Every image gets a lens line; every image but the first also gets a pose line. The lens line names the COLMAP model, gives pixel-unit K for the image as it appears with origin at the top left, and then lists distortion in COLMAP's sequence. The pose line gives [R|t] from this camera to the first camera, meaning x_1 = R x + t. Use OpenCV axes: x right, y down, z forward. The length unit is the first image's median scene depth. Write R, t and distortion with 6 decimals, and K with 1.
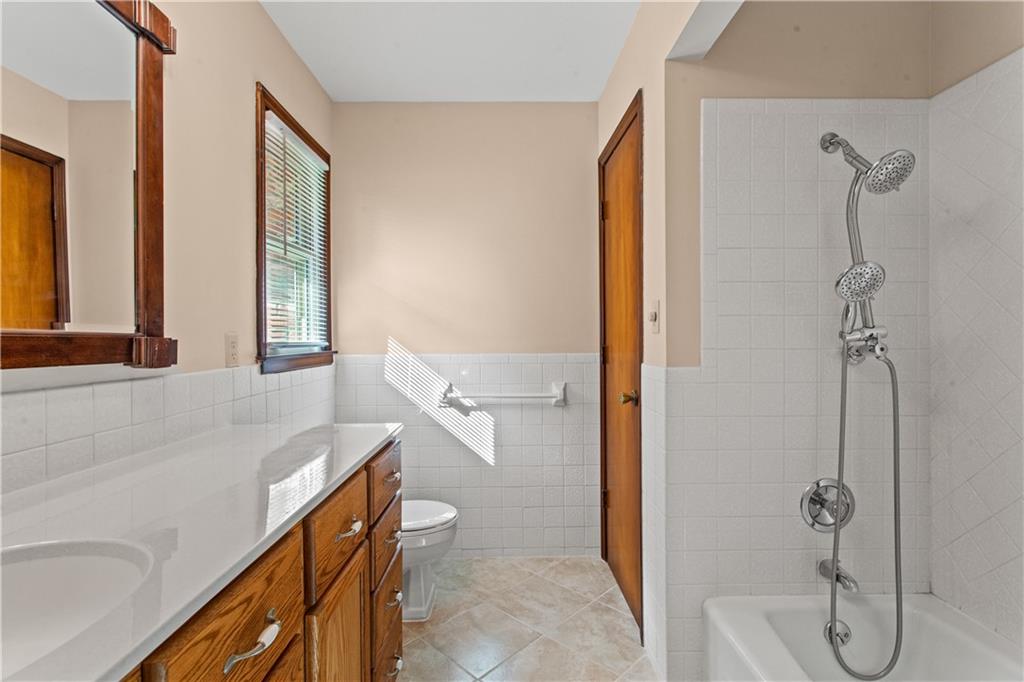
lens RADIAL K [[492.6, 0, 513.8], [0, 492.6, 340.6], [0, 0, 1]] dist [0.000436, 0.002183]
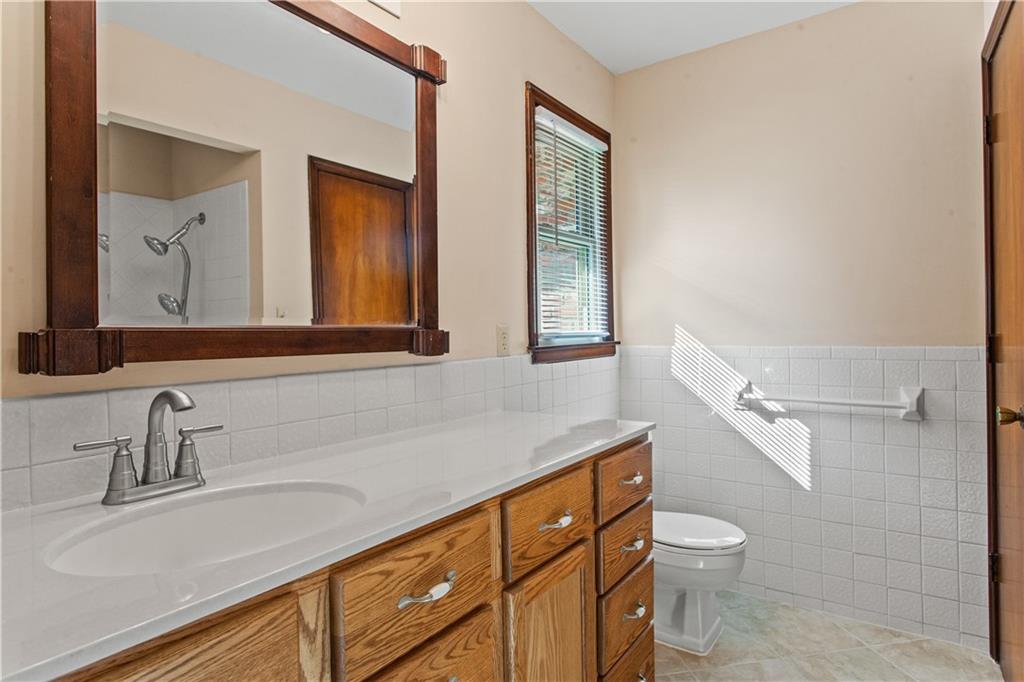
lens RADIAL K [[565.5, 0, 511.7], [0, 565.5, 335.3], [0, 0, 1]] dist [-0.001744, 0.001794]
pose [[0.807167, -0.002936, -0.590315, 0.139333], [0.009363, 0.999926, 0.007830, -0.001360], [0.590248, -0.011848, 0.807135, 0.015236]]
